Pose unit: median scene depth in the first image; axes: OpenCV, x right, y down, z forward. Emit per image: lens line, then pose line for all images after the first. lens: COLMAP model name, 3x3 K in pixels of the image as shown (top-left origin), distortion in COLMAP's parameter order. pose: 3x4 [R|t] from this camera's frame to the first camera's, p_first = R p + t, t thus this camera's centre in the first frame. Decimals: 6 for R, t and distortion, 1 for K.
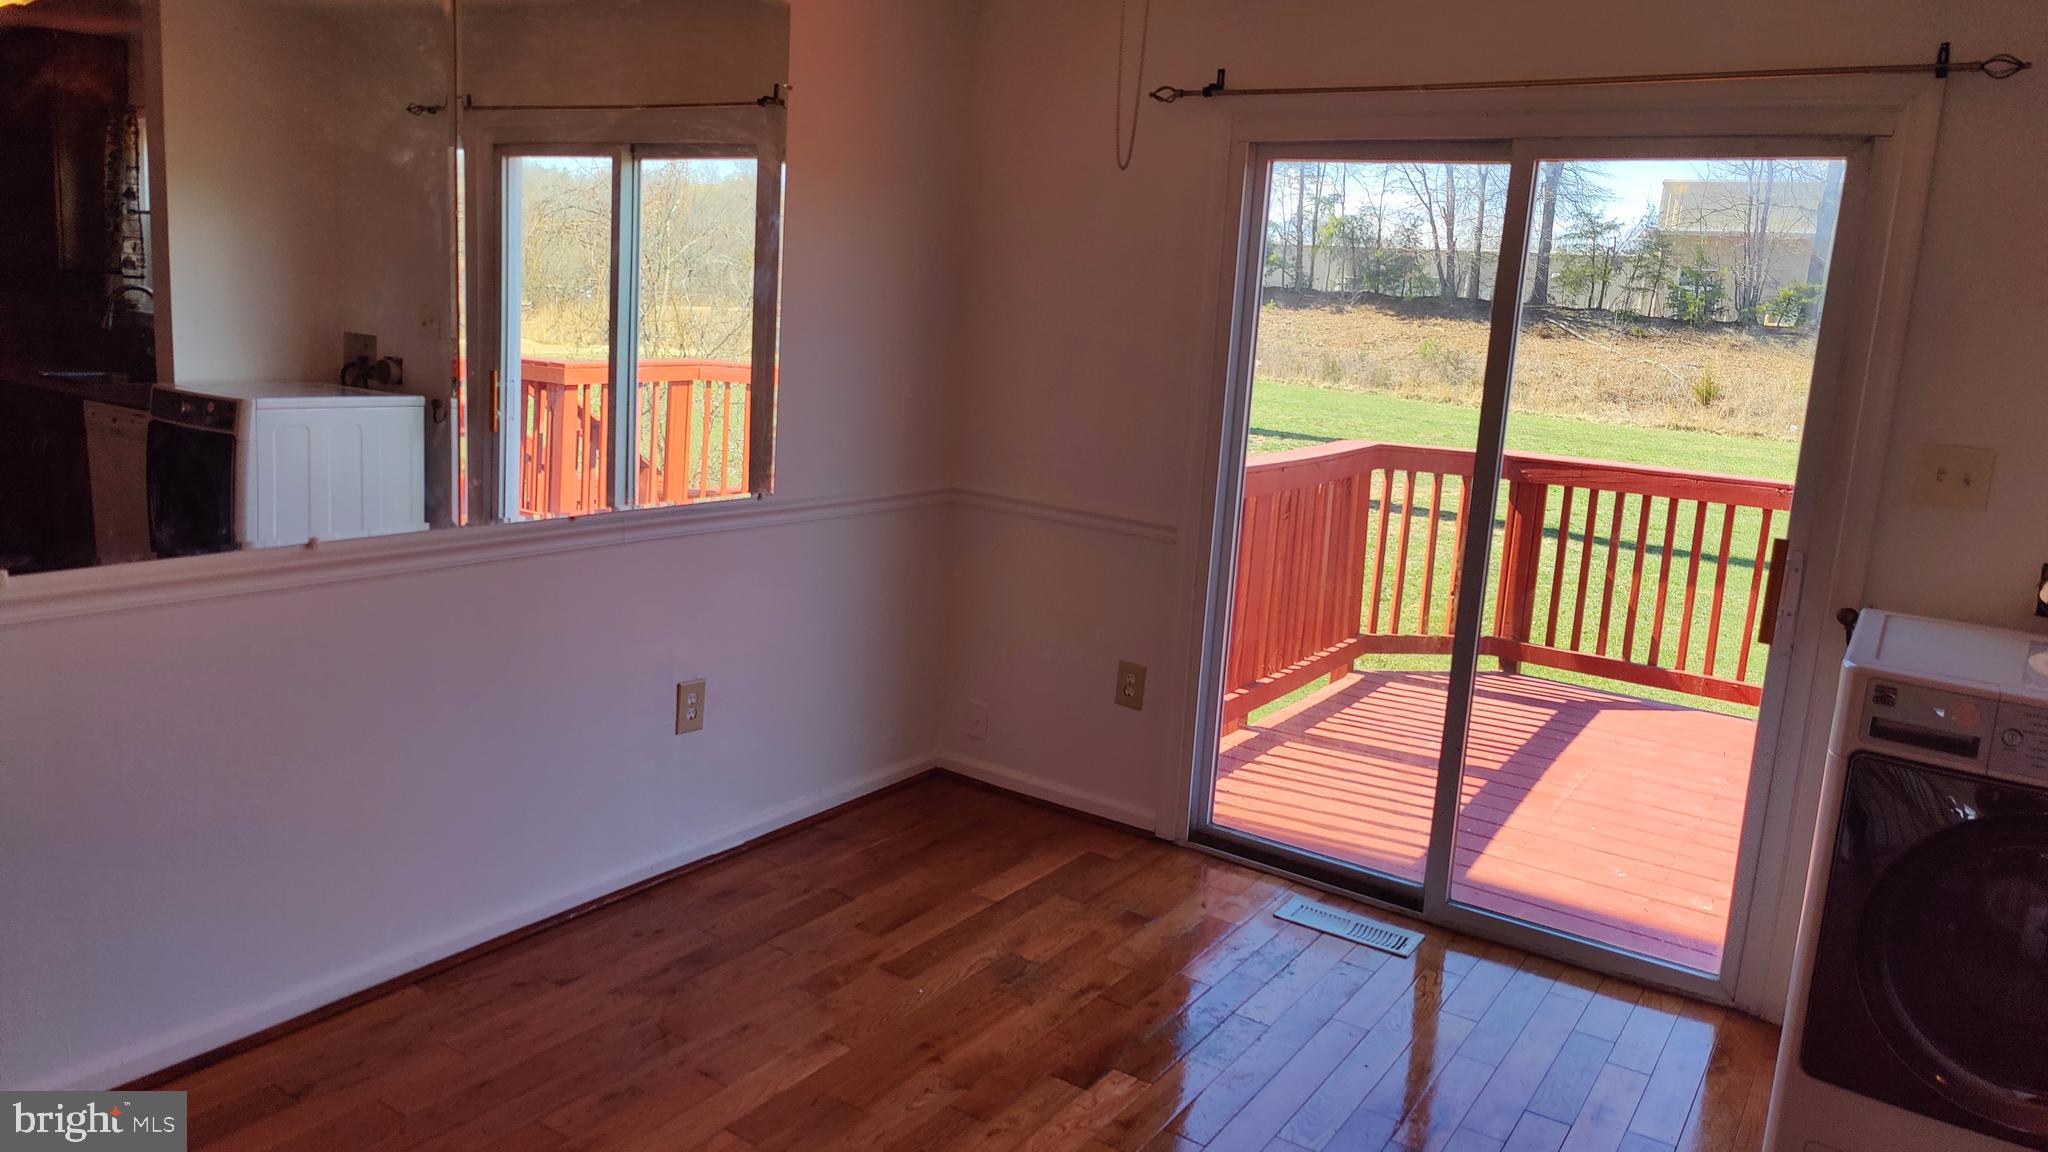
lens RADIAL K [[1469.2, 0, 1018.1], [0, 1469.2, 559.1], [0, 0, 1]] dist [0.043275, -0.046716]
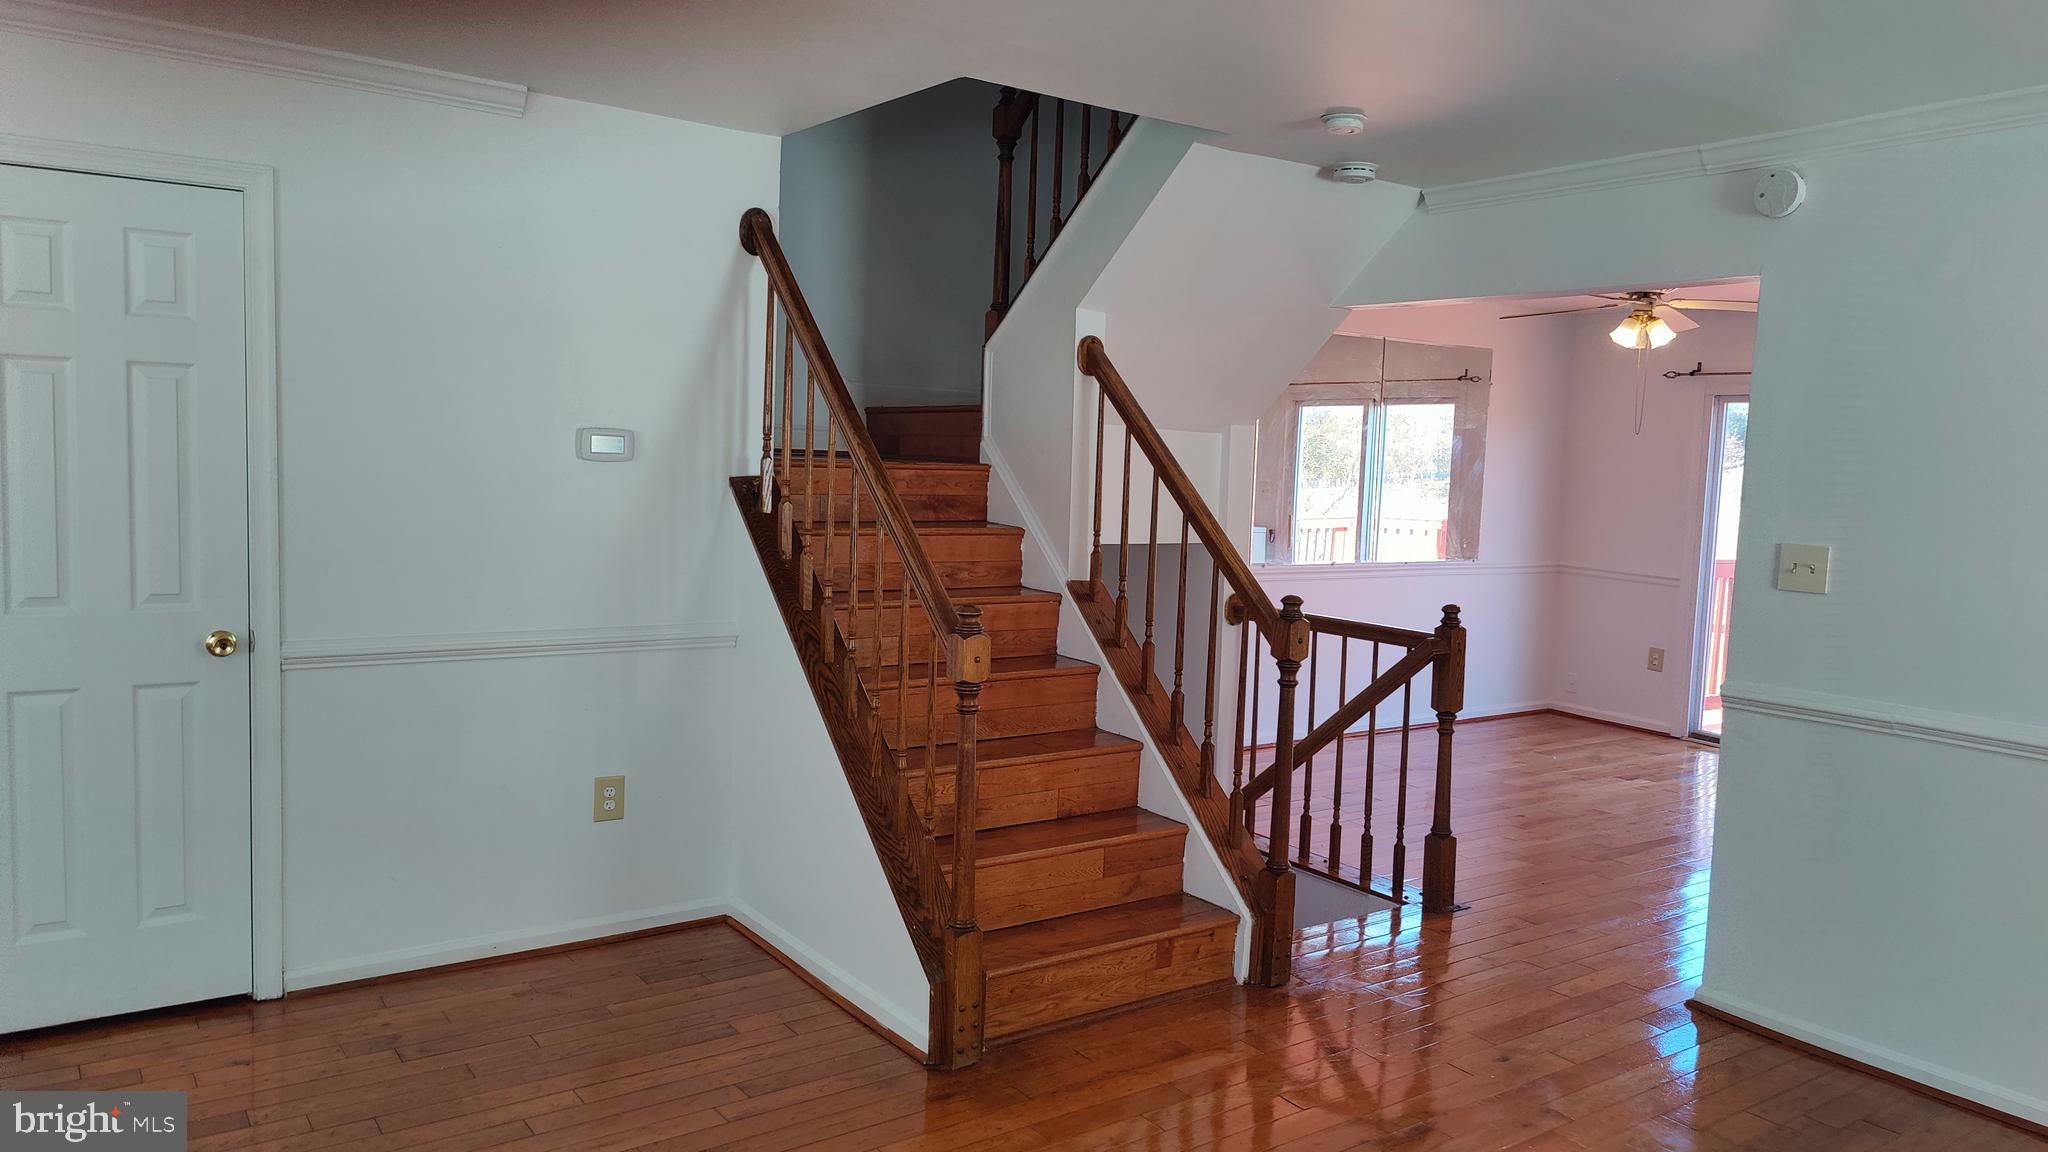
lens RADIAL K [[1419.9, 0, 1024.0], [0, 1419.9, 576.0], [0, 0, 1]] dist [0.053346, -0.054988]
pose [[0.934404, 0.002882, -0.356203, -0.023678], [-0.039929, 0.994513, -0.096698, 0.139781], [0.353970, 0.104578, 0.929392, -0.805104]]
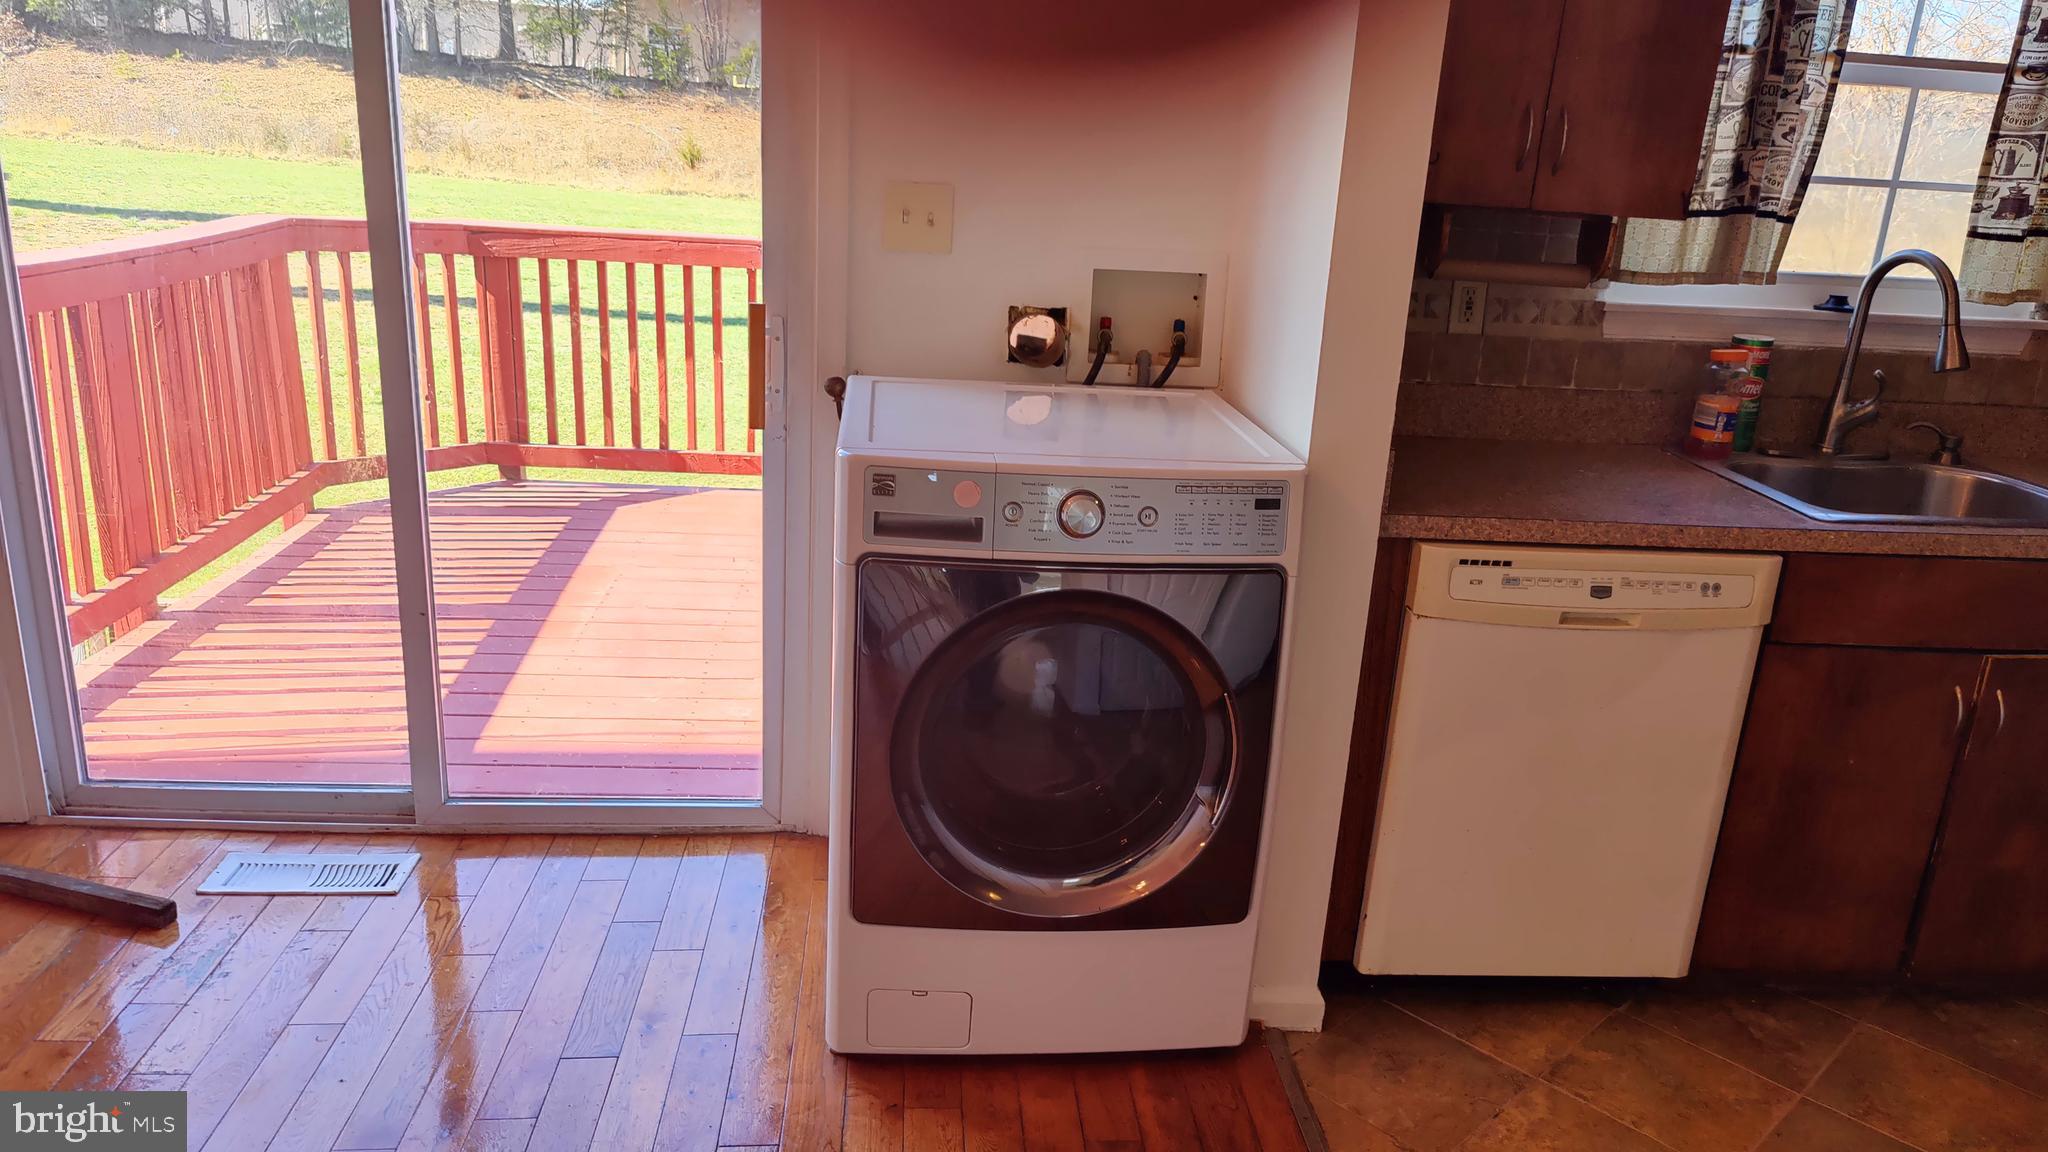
lens RADIAL K [[1419.9, 0, 1024.0], [0, 1419.9, 576.0], [0, 0, 1]] dist [0.053346, -0.054988]
pose [[0.797719, -0.198538, 0.569409, 0.090100], [0.101662, 0.975010, 0.197537, -0.004621], [-0.594398, -0.099692, 0.797967, 0.153588]]
